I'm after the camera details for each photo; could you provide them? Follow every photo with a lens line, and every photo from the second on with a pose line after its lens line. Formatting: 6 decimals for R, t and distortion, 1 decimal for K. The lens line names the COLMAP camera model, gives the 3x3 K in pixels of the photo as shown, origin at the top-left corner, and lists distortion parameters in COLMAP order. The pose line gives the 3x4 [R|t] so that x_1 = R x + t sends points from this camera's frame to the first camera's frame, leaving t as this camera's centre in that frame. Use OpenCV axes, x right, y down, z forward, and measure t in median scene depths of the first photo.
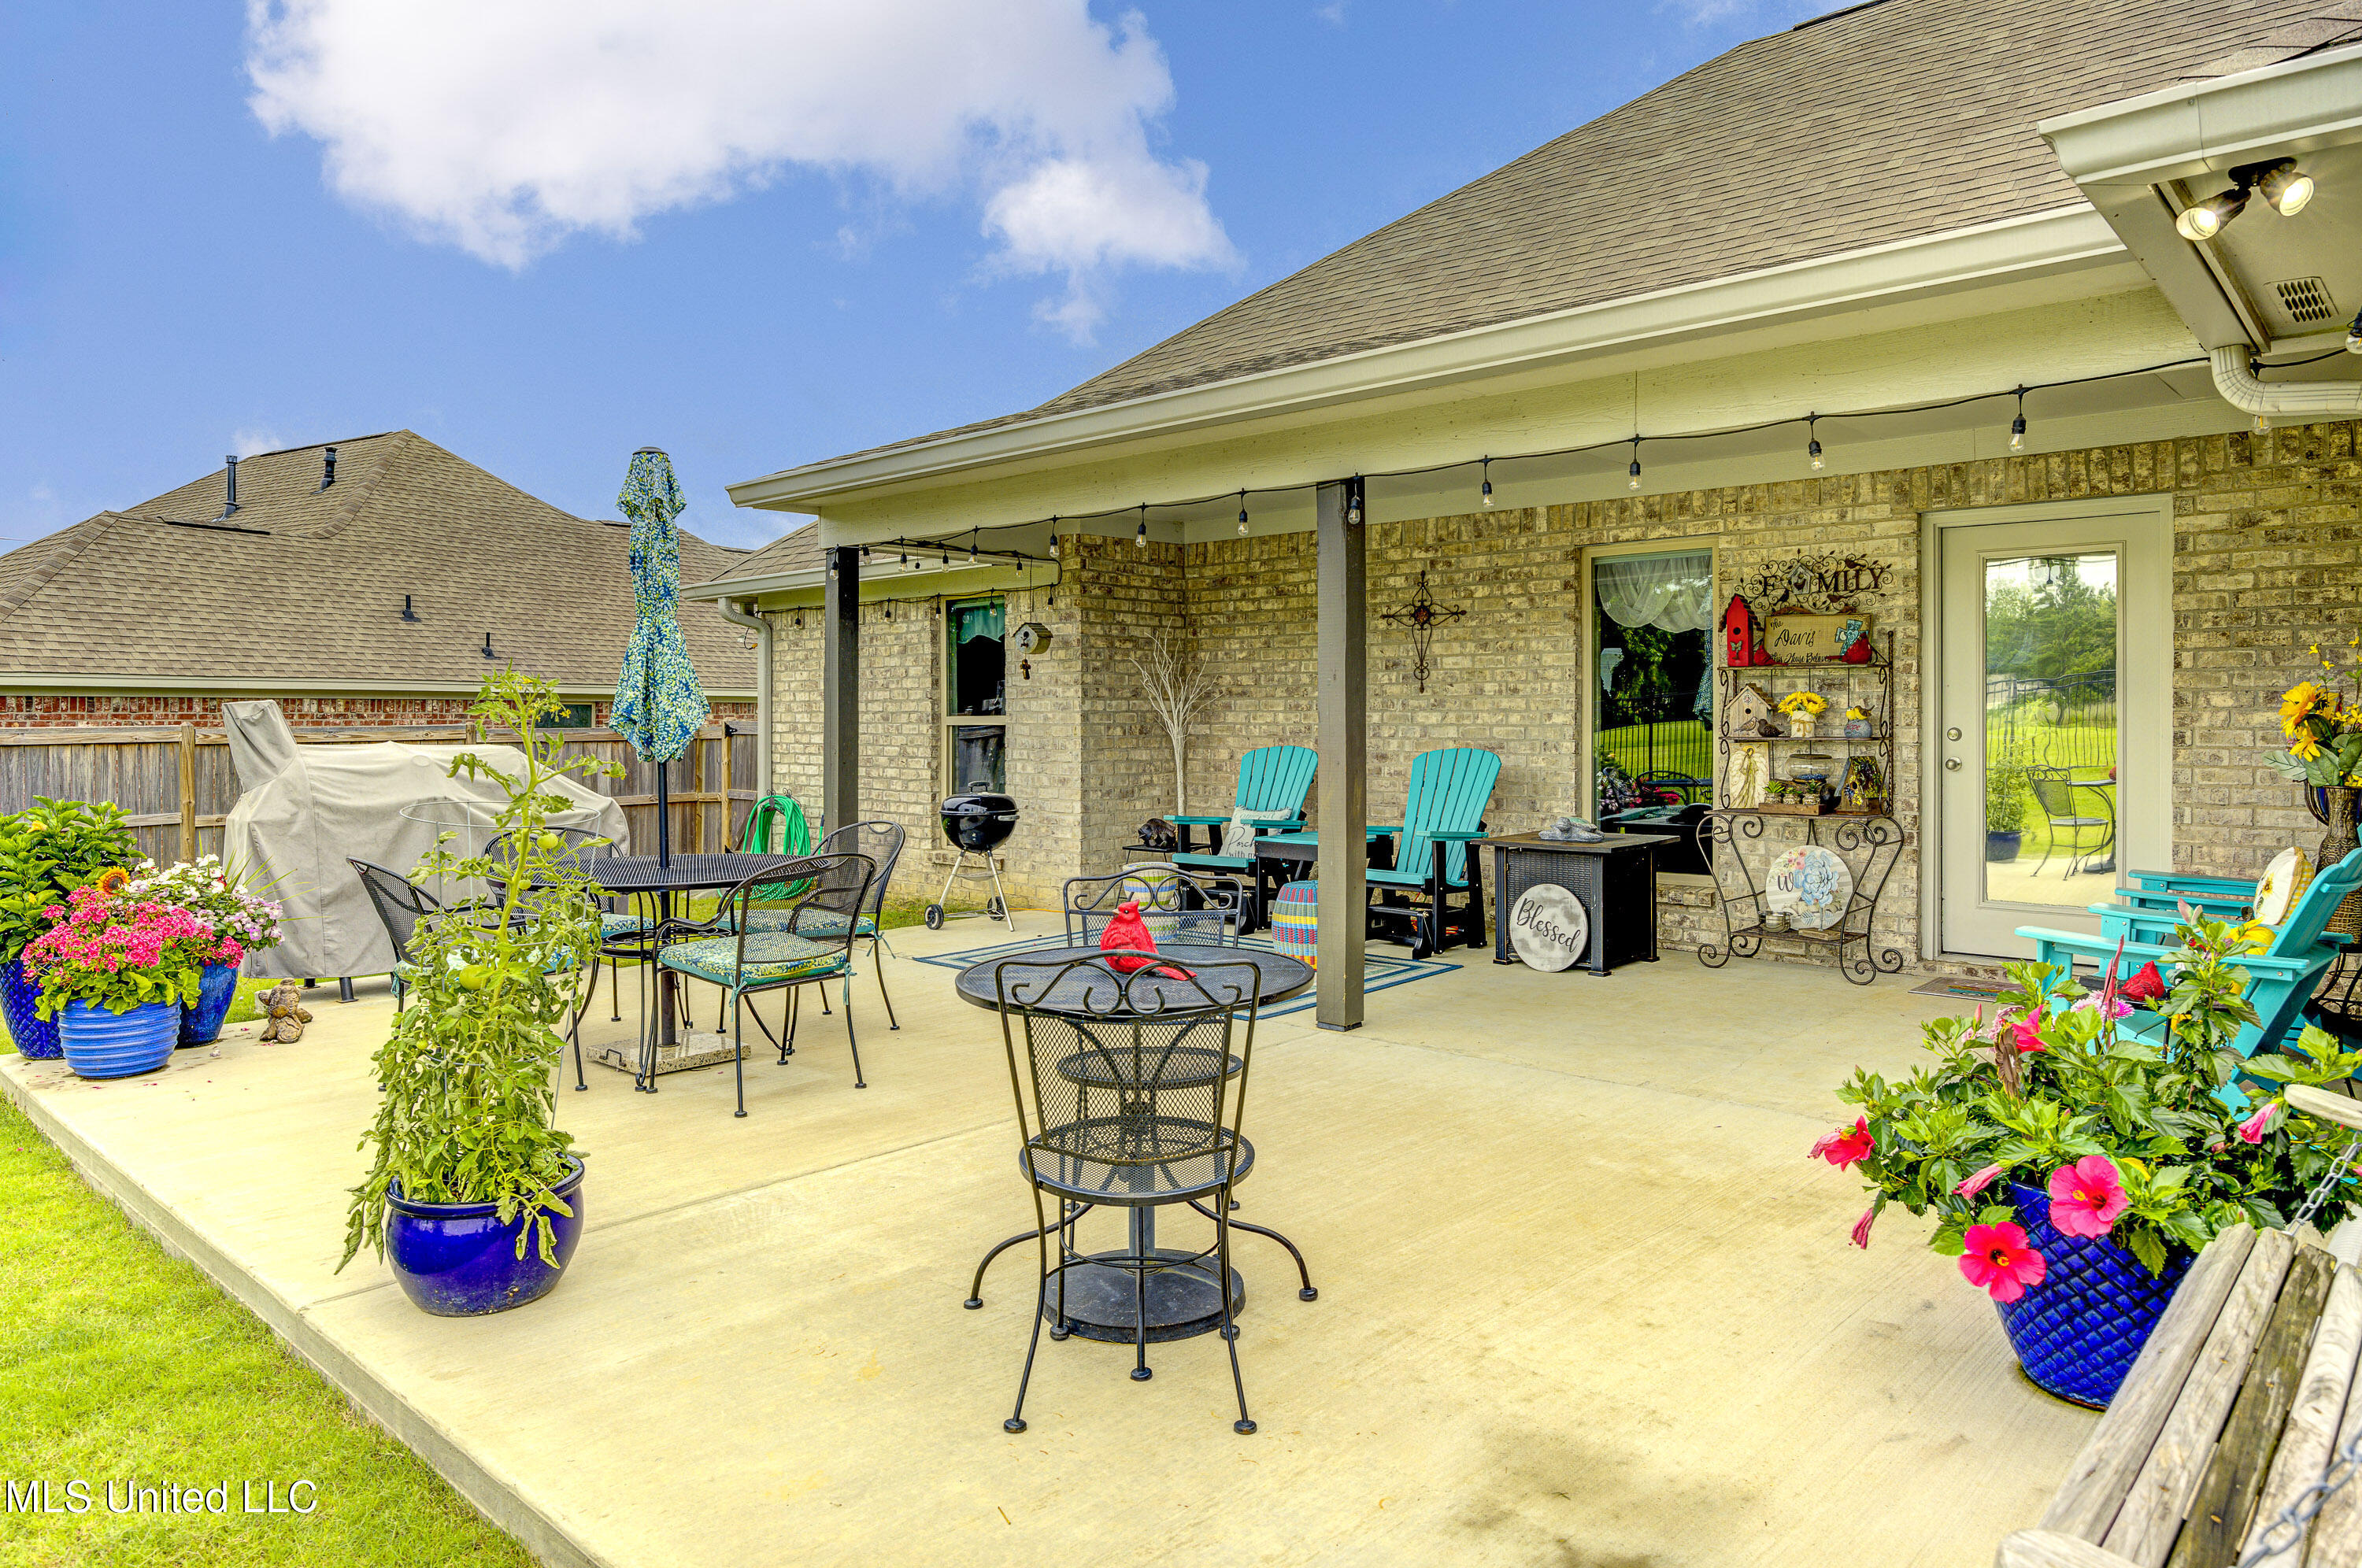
lens RADIAL K [[1457.6, 0, 1218.9], [0, 1457.6, 729.7], [0, 0, 1]] dist [-0.001403, -0.000194]
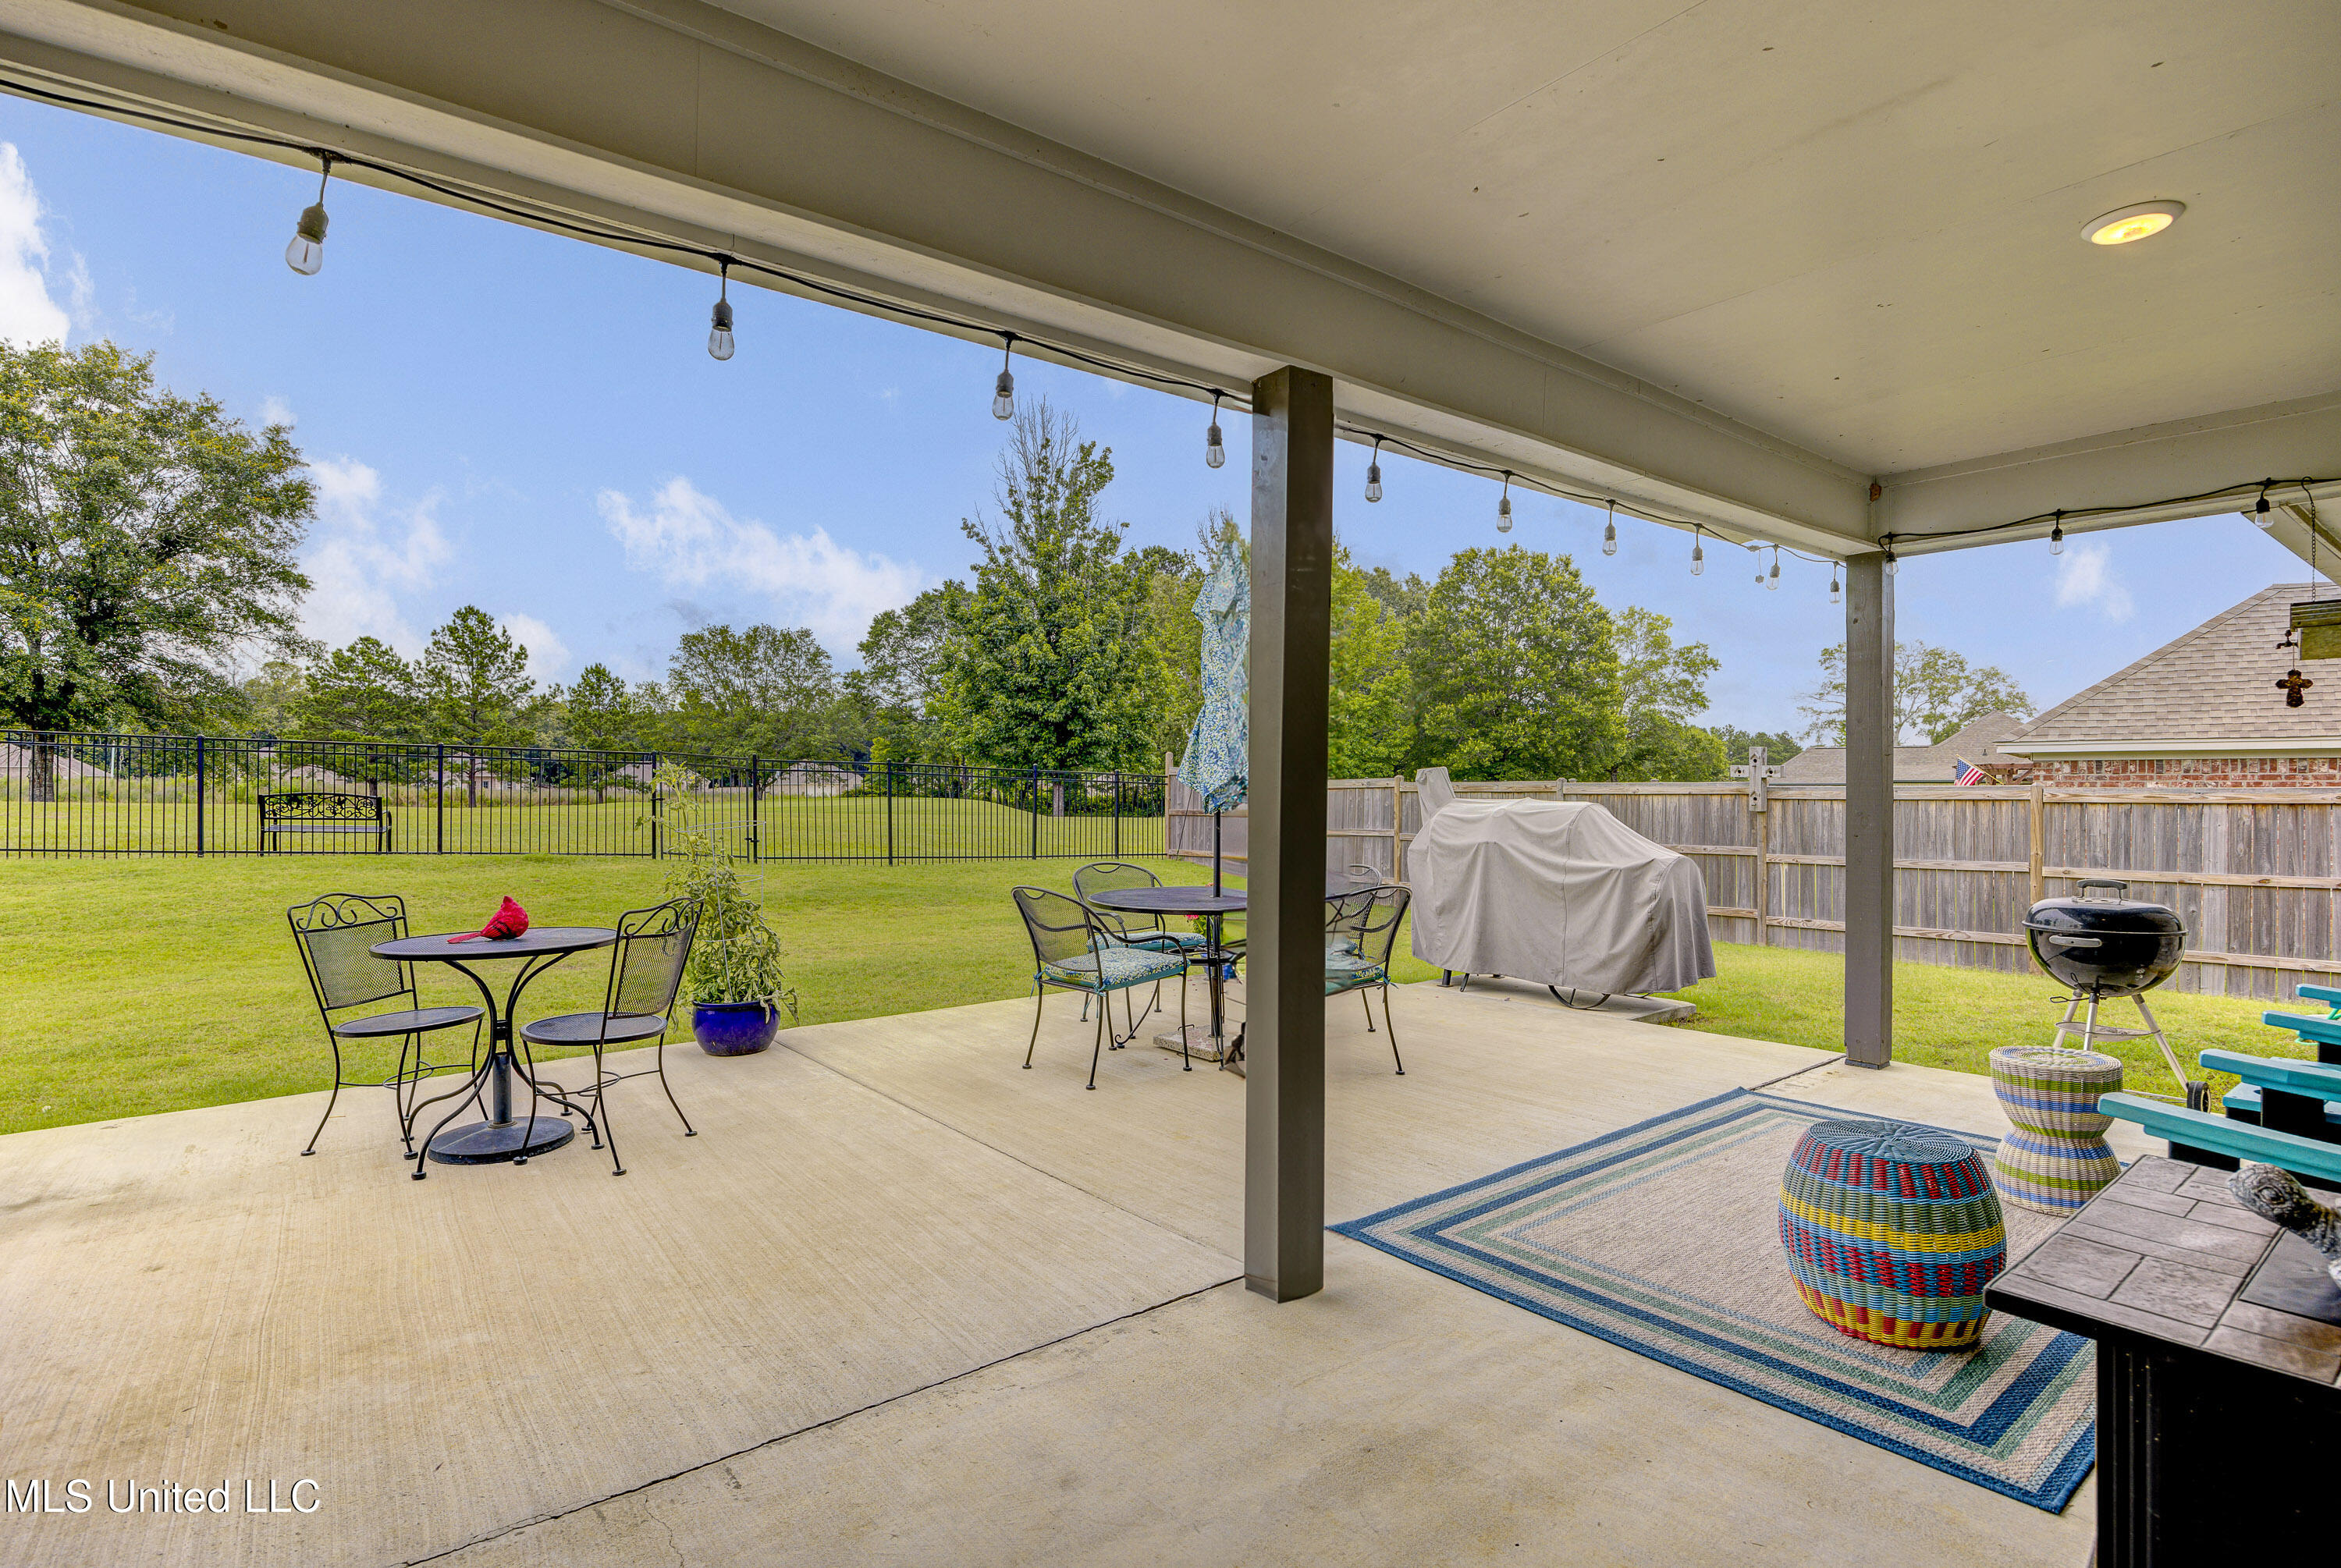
lens RADIAL K [[1145.4, 0, 1177.1], [0, 1145.4, 778.2], [0, 0, 1]] dist [-0.015231, -0.000780]
pose [[-0.169002, -0.002443, -0.985613, 0.391530], [-0.006030, 0.999981, -0.001445, -0.004639], [0.985597, 0.005699, -0.169013, 0.720021]]
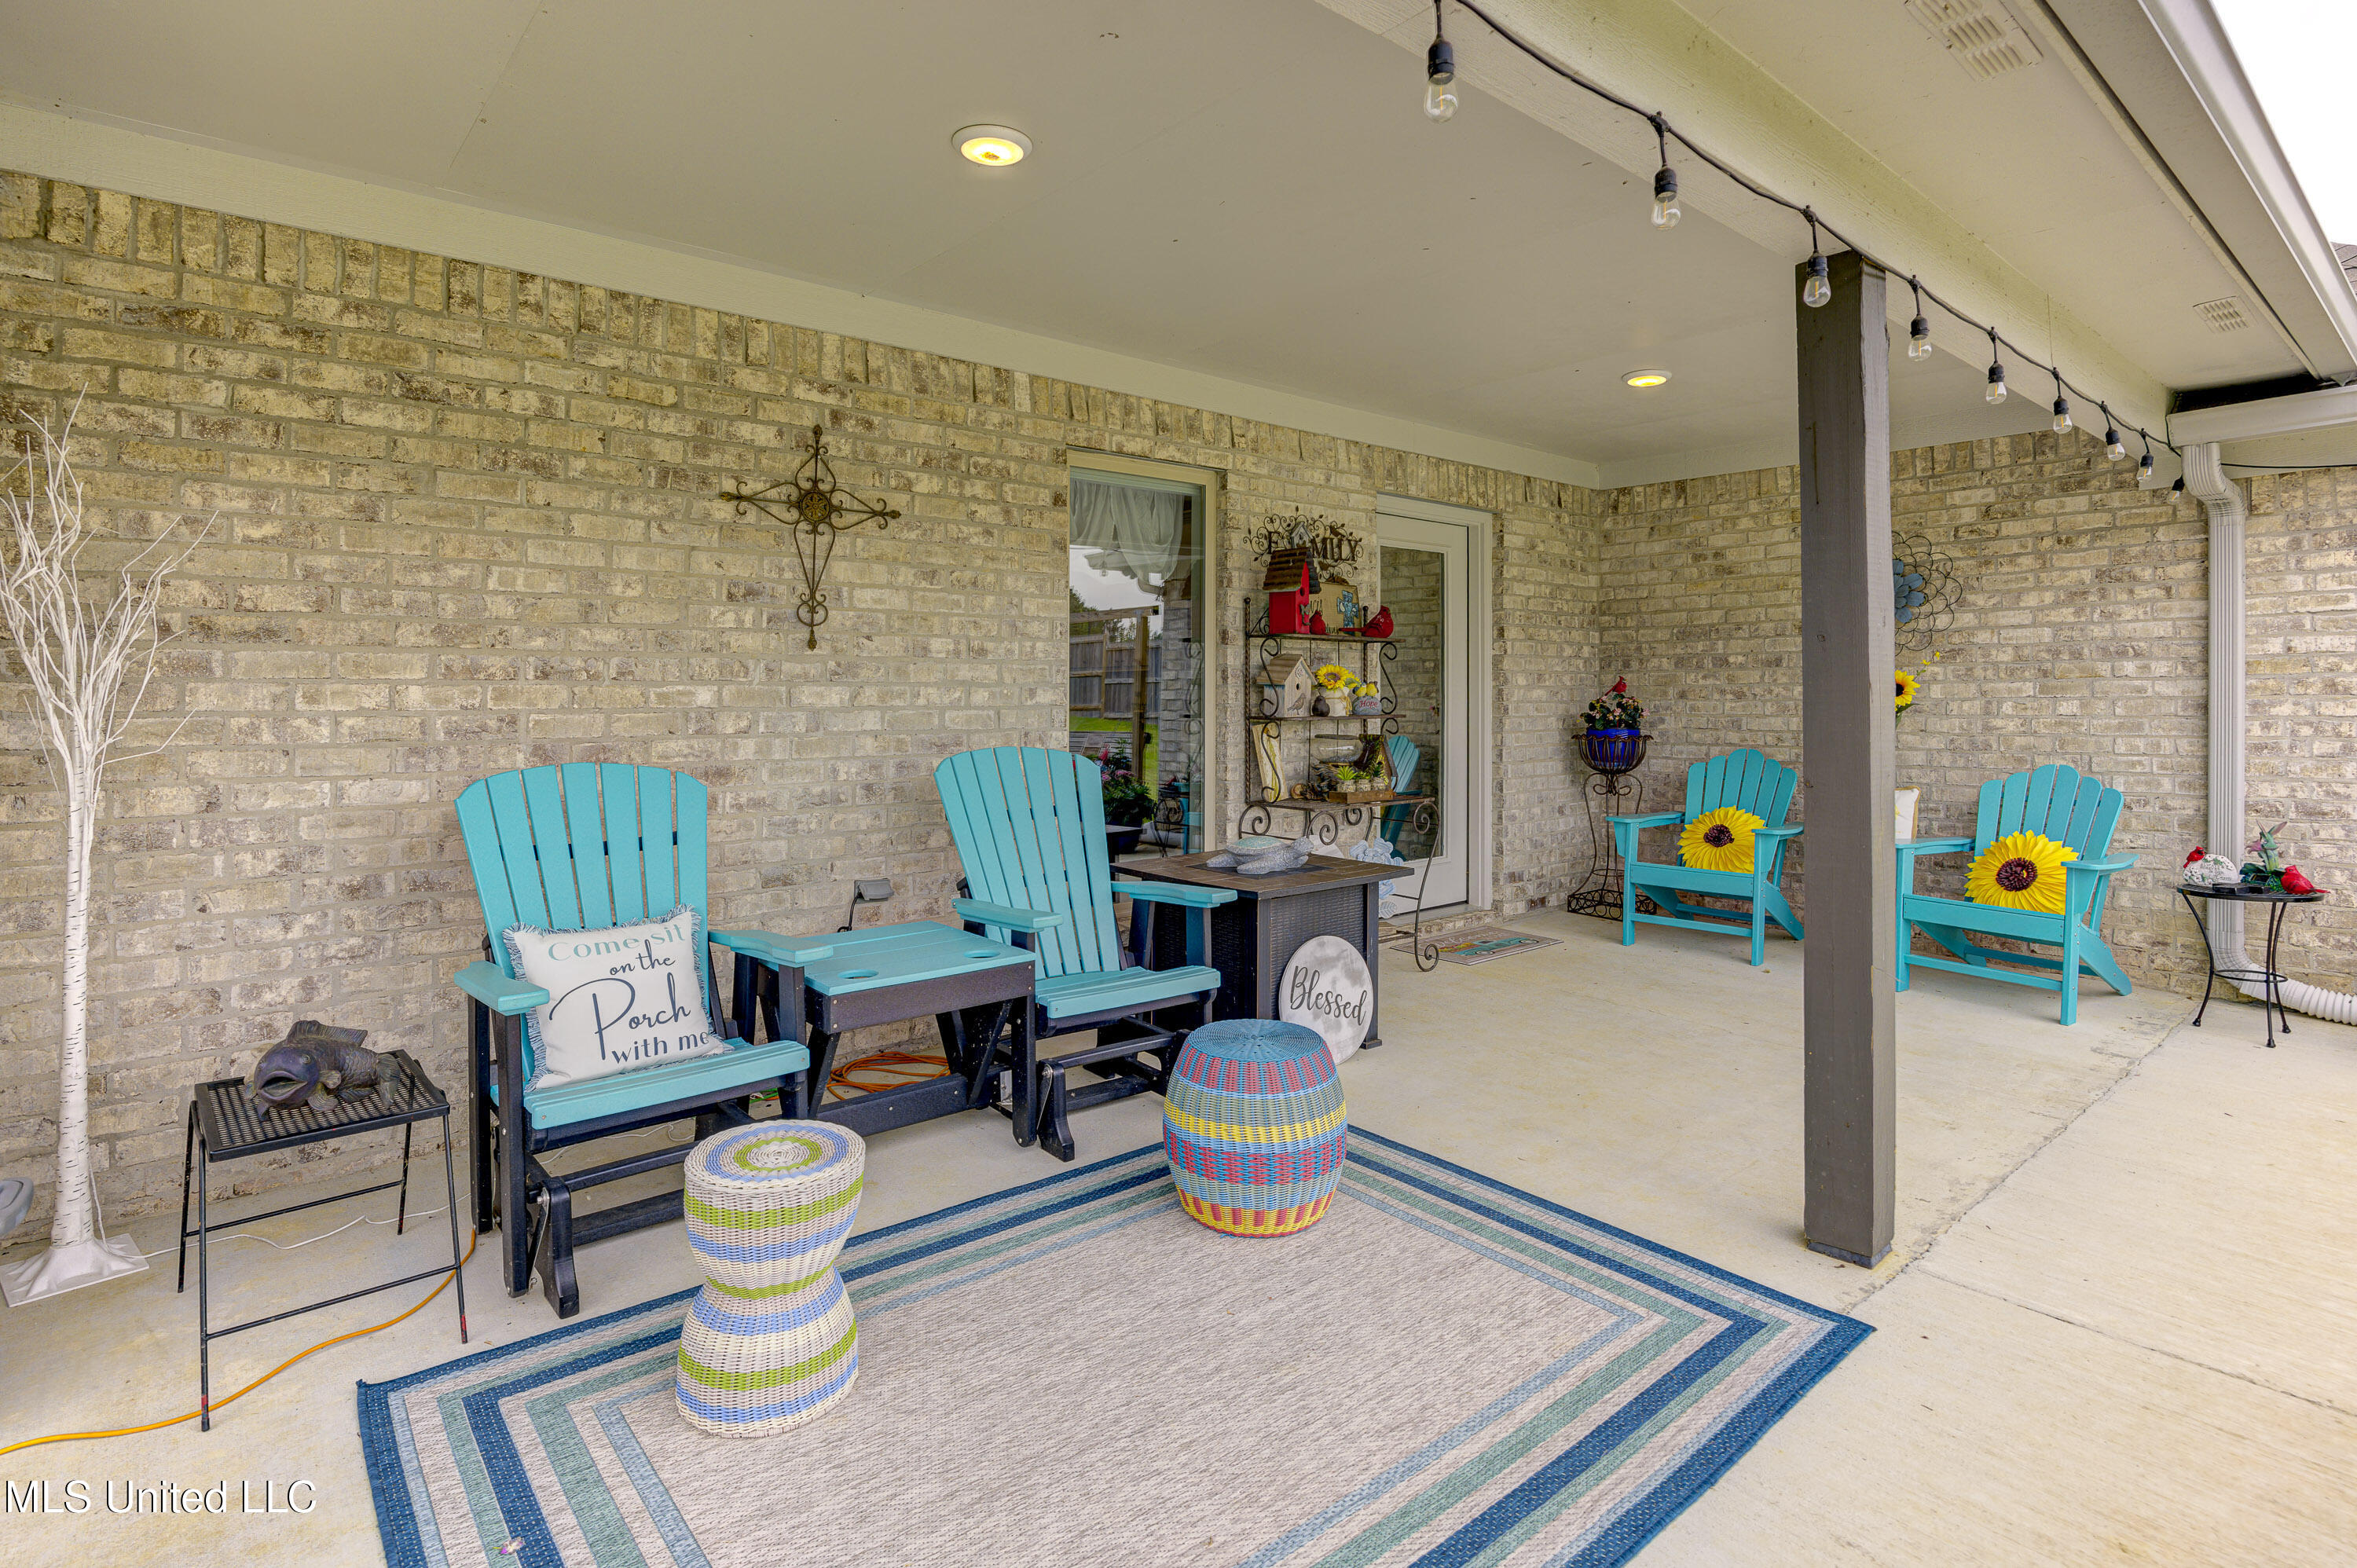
lens RADIAL K [[1186.5, 0, 1179.7], [0, 1186.5, 679.6], [0, 0, 1]] dist [-0.019734, 0.000384]
pose [[0.141668, 0.008977, 0.989873, -0.285270], [0.008411, 0.999912, -0.010272, -0.008905], [-0.989878, 0.009781, 0.141580, 0.830060]]
